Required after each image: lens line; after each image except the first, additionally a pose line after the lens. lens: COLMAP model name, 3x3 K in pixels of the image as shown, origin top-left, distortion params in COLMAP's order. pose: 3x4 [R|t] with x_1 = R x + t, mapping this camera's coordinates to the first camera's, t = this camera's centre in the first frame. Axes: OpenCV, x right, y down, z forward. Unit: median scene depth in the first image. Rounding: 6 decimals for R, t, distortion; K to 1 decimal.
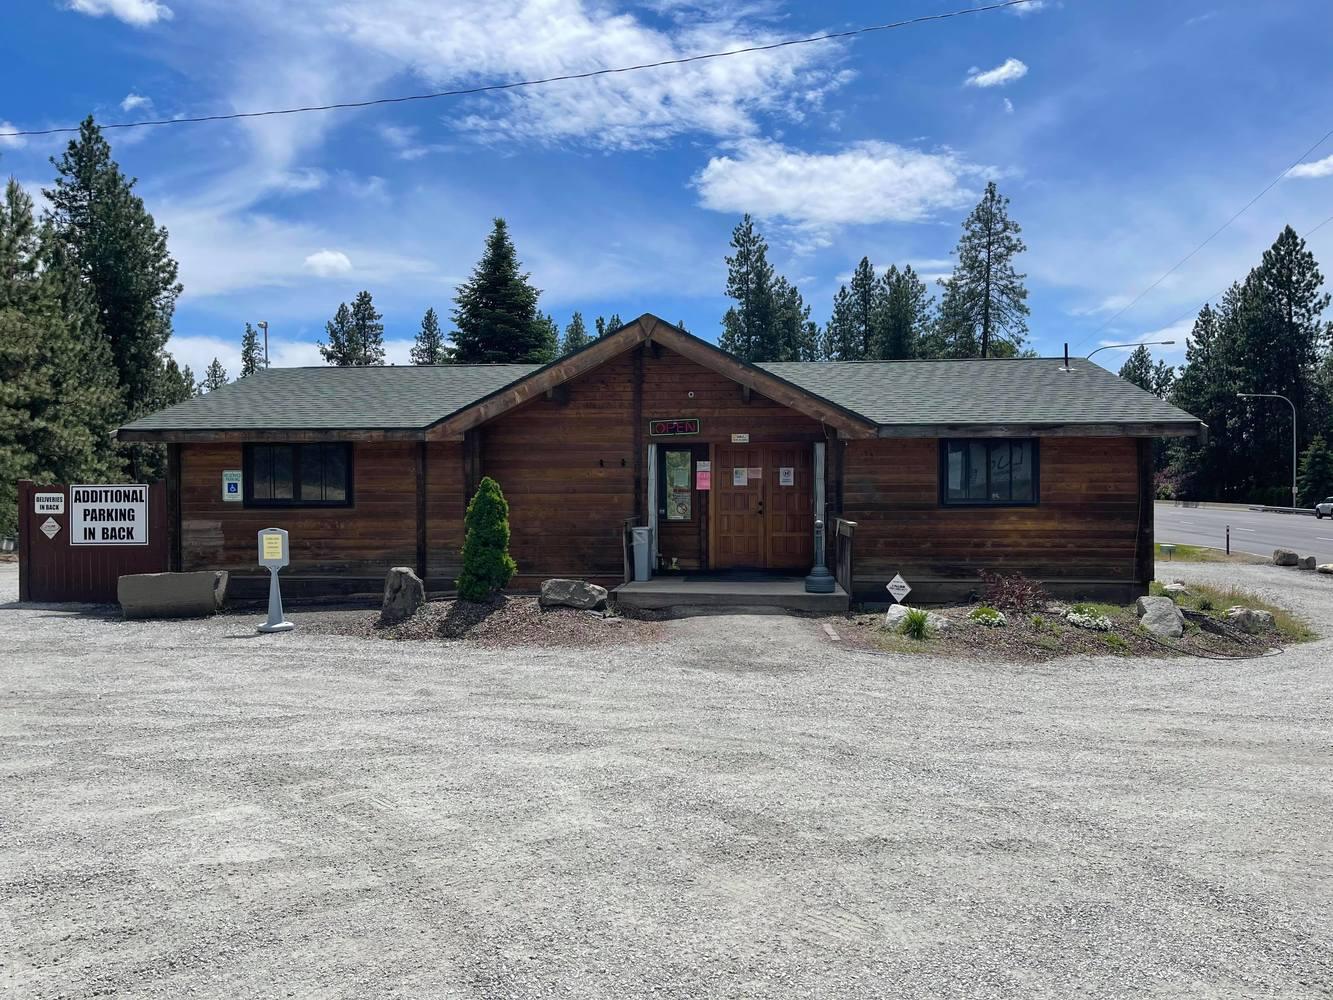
lens RADIAL K [[995.2, 0, 664.0], [0, 995.2, 502.0], [0, 0, 1]] dist [0.064427, -0.077899]
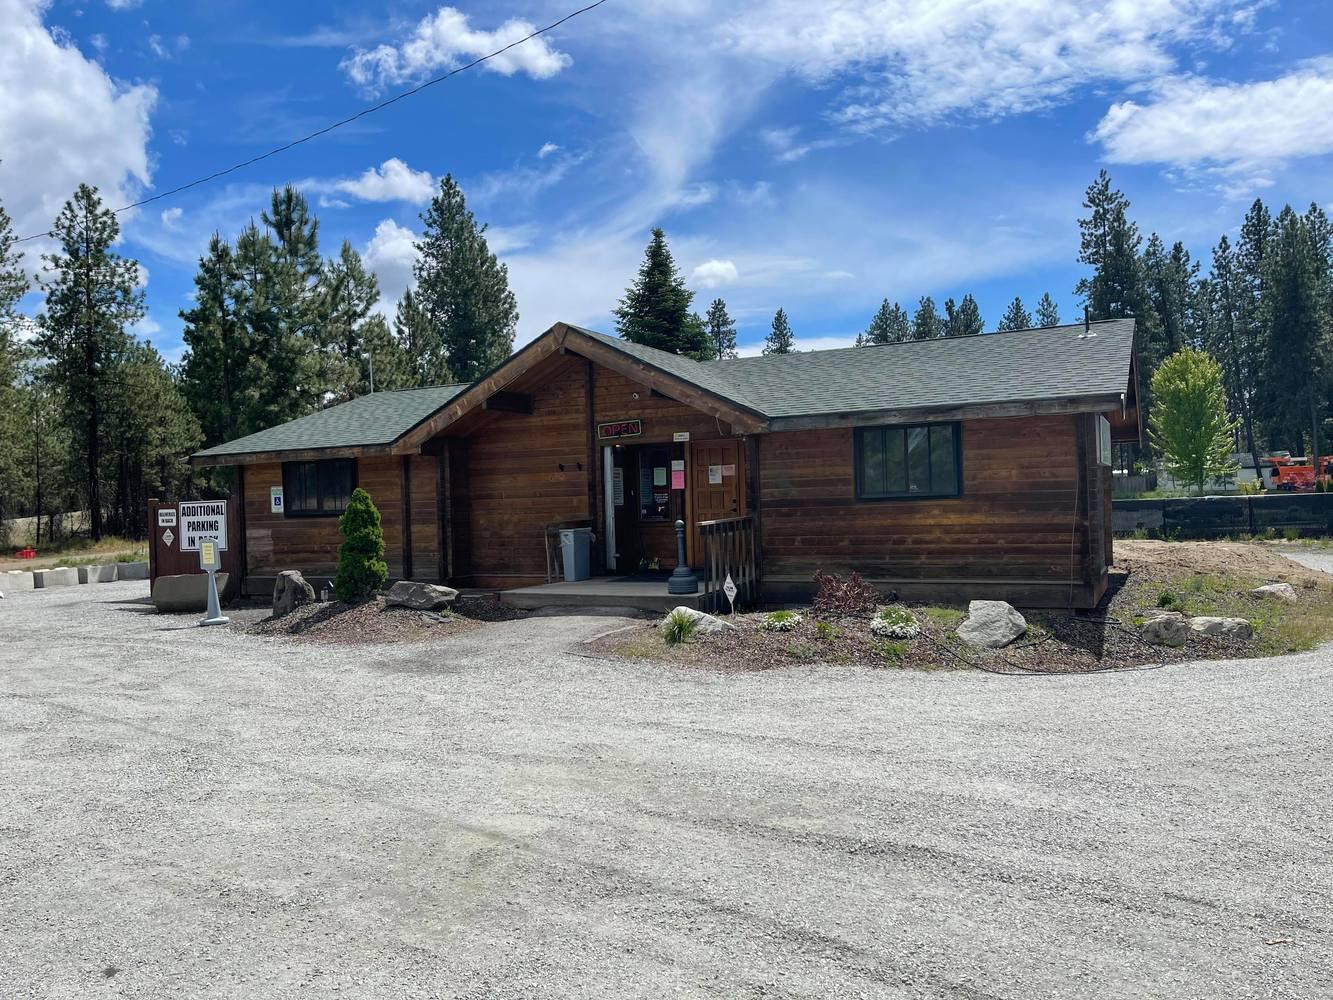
lens RADIAL K [[995.2, 0, 670.9], [0, 995.2, 504.7], [0, 0, 1]] dist [0.064427, -0.077899]
pose [[0.933042, -0.026545, -0.358786, 0.420359], [0.029839, 0.999548, 0.003645, -0.000526], [0.358527, -0.014106, 0.933413, 0.069497]]
